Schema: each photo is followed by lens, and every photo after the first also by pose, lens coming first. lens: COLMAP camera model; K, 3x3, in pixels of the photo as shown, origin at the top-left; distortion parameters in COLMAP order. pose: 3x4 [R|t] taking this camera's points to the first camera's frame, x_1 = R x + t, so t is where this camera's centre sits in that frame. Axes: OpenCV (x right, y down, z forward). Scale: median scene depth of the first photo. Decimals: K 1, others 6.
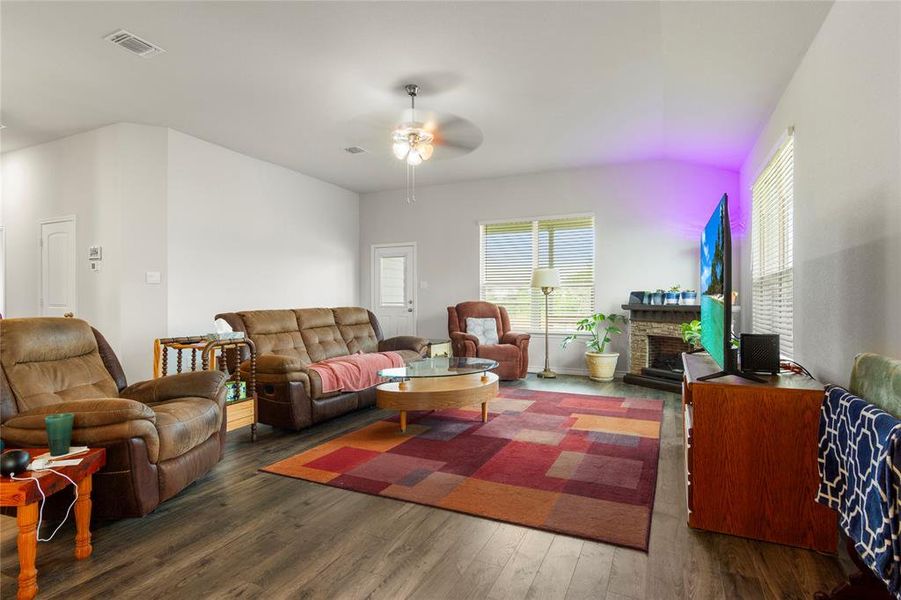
lens RADIAL K [[469.8, 0, 453.8], [0, 469.8, 298.9], [0, 0, 1]] dist [0.000177, 0.001726]
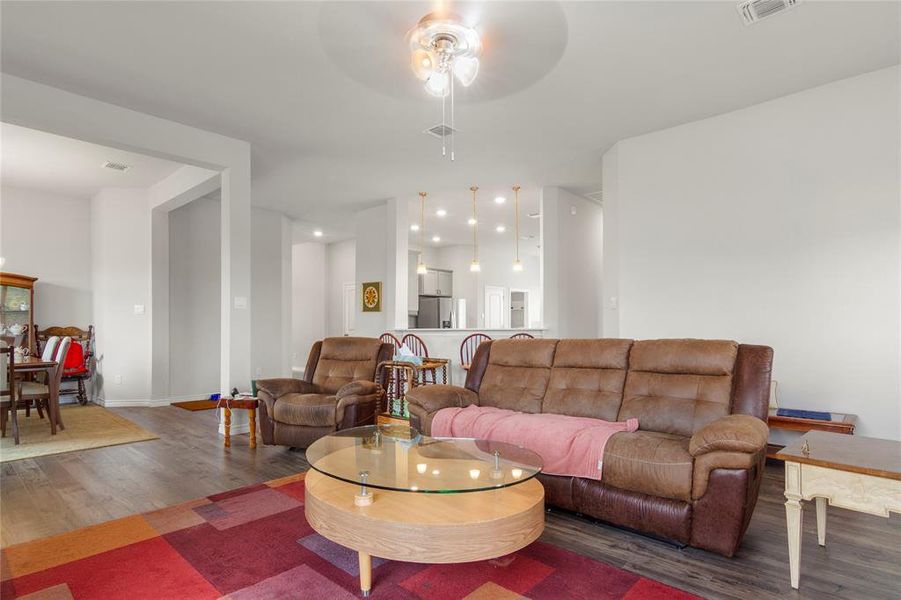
lens RADIAL K [[469.8, 0, 446.5], [0, 469.8, 327.9], [0, 0, 1]] dist [0.000177, 0.001726]
pose [[-0.306056, 0.005507, -0.951998, 0.375948], [0.007183, 0.999968, 0.003476, 0.002881], [0.951986, -0.005775, -0.306086, 0.966259]]
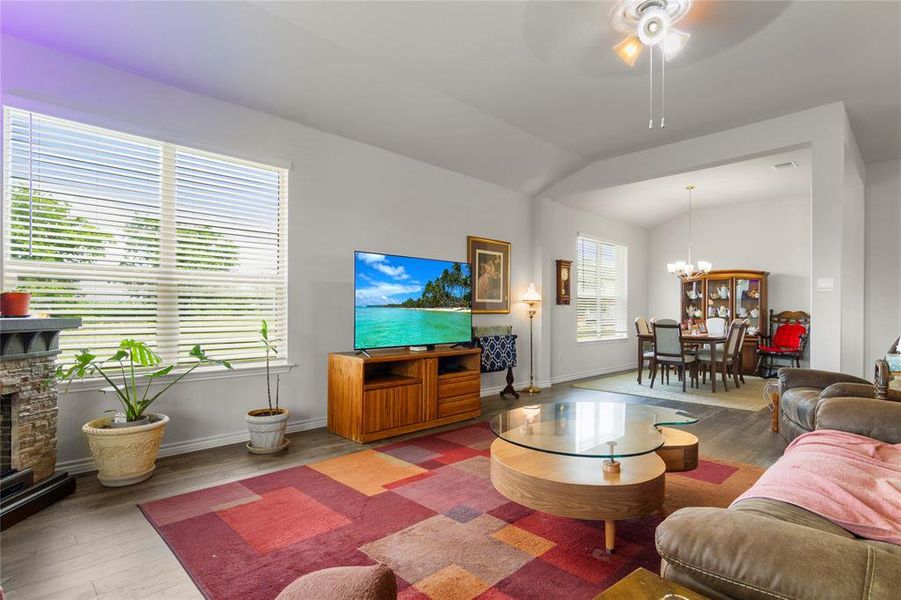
lens RADIAL K [[469.8, 0, 451.6], [0, 469.8, 310.7], [0, 0, 1]] dist [0.000177, 0.001726]
pose [[-0.937481, -0.003014, 0.348023, -0.049241], [-0.004261, 0.999987, -0.002819, 0.003943], [-0.348010, -0.004126, -0.937482, 1.326376]]
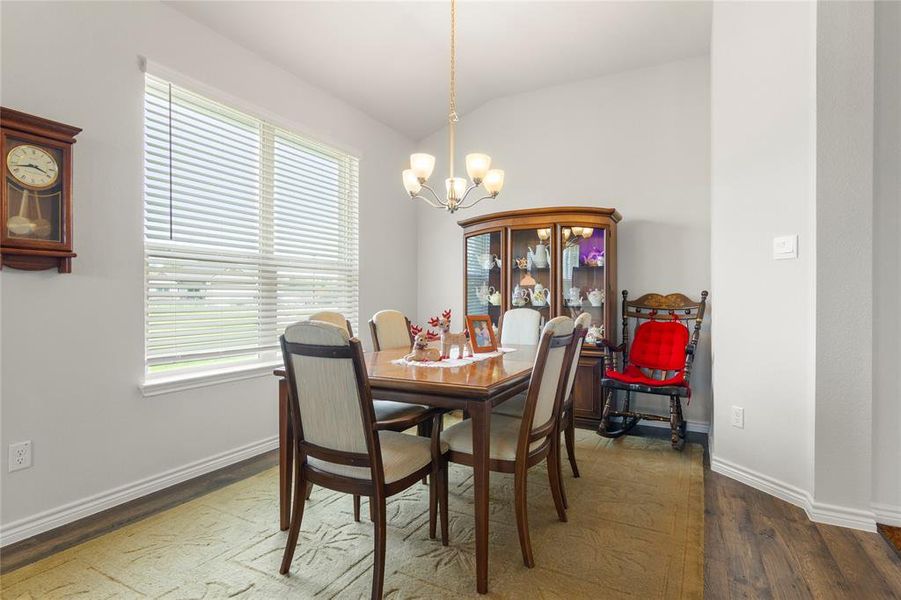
lens RADIAL K [[469.8, 0, 461.0], [0, 469.8, 300.1], [0, 0, 1]] dist [0.000177, 0.001726]
pose [[-0.999382, 0.001549, 0.035104, -0.256985], [0.001663, 0.999993, 0.003204, 0.004063], [-0.035098, 0.003261, -0.999379, 0.290379]]
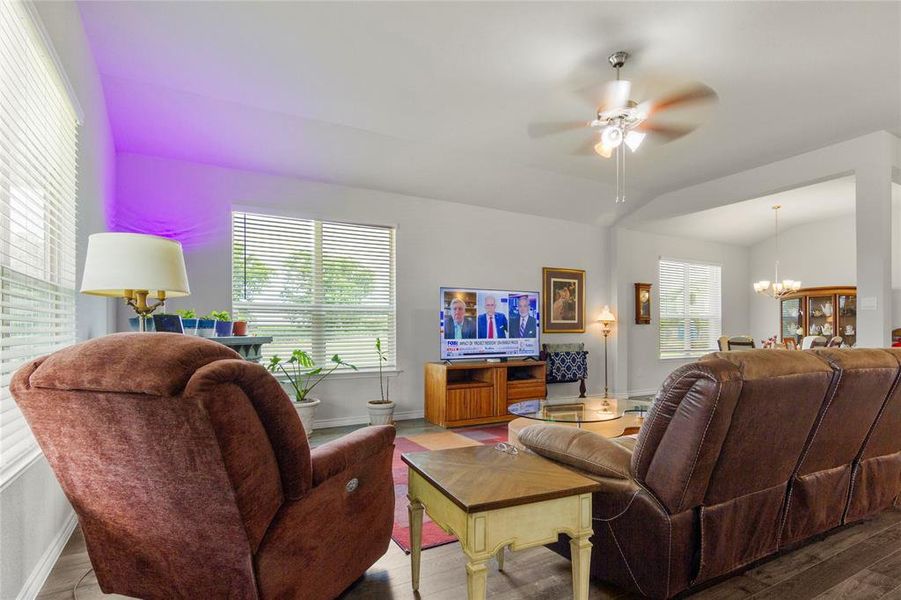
lens RADIAL K [[469.8, 0, 453.3], [0, 469.8, 334.2], [0, 0, 1]] dist [0.000177, 0.001726]
pose [[-0.813922, -0.001117, 0.580974, -0.257688], [0.002139, 0.999986, 0.004919, 0.004249], [-0.580971, 0.005247, -0.813908, 1.491859]]
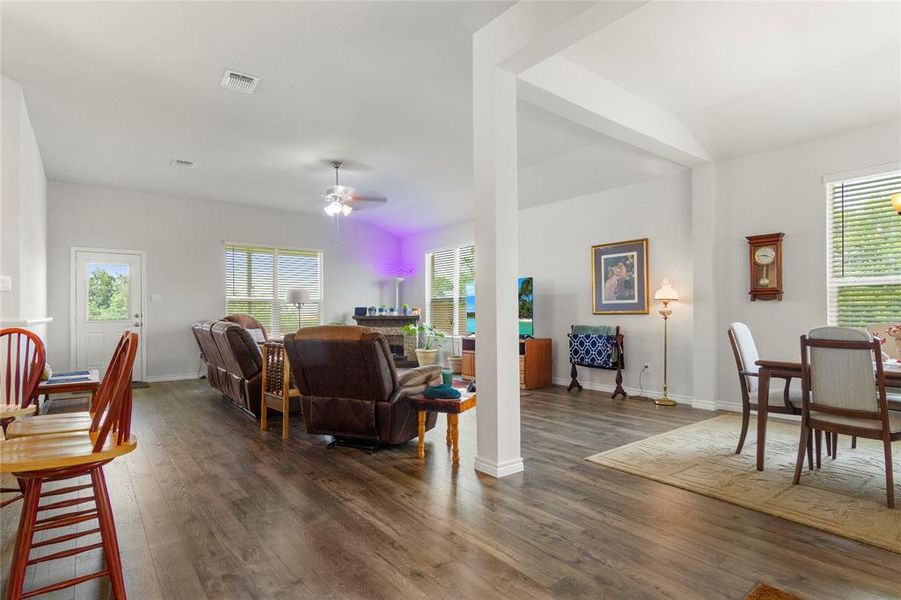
lens RADIAL K [[469.8, 0, 453.8], [0, 469.8, 308.5], [0, 0, 1]] dist [0.000177, 0.001726]
pose [[0.458148, 0.007087, 0.888848, -0.986980], [0.001744, 0.999959, -0.008872, 0.002320], [-0.888874, 0.005615, 0.458117, 0.033719]]
